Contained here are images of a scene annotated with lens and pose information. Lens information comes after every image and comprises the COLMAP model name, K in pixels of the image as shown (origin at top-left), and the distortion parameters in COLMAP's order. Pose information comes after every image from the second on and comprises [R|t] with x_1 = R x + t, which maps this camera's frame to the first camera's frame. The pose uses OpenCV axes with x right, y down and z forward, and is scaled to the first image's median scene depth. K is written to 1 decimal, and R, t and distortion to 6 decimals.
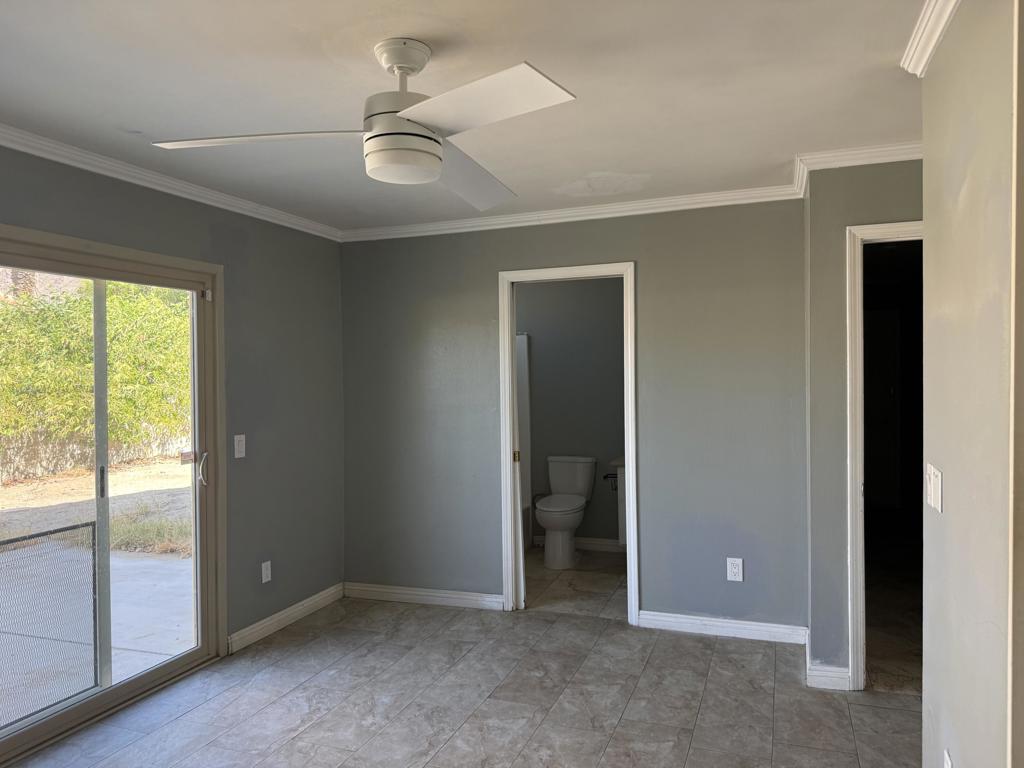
lens RADIAL K [[723.2, 0, 513.2], [0, 723.2, 387.1], [0, 0, 1]] dist [0.089695, -0.114266]
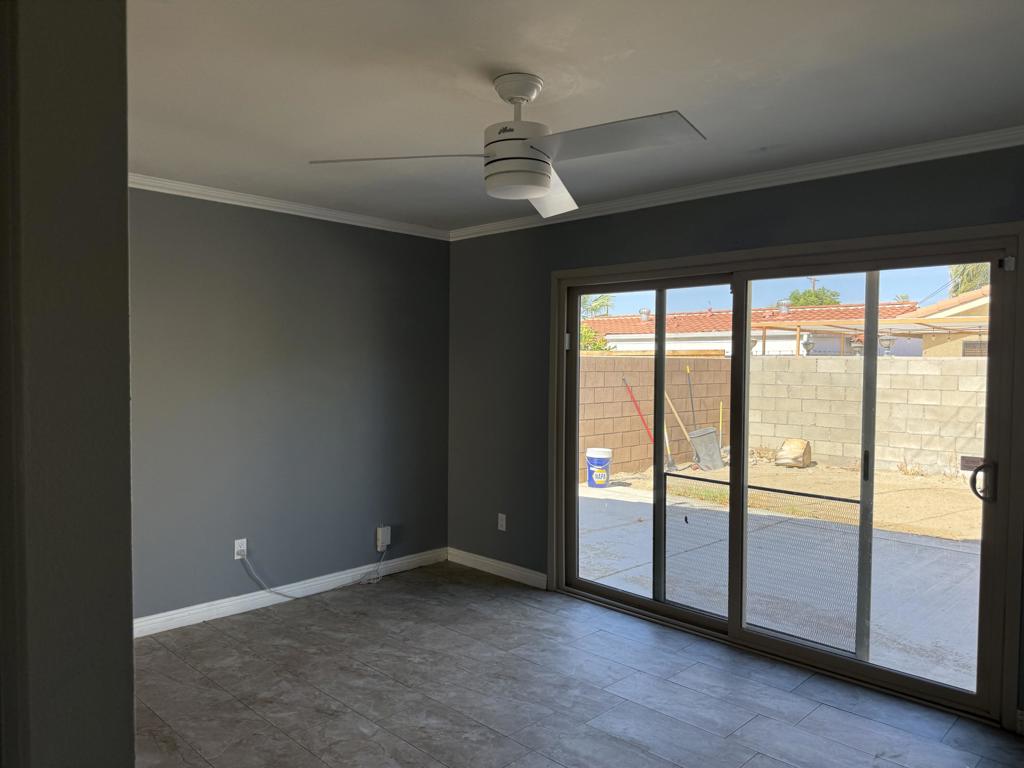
lens RADIAL K [[733.3, 0, 510.4], [0, 733.3, 377.4], [0, 0, 1]] dist [0.067646, -0.078240]
pose [[-0.423959, 0.028519, -0.905232, 0.675440], [-0.020208, 0.998957, 0.040936, -0.032164], [0.905456, 0.035648, -0.422941, 1.088213]]
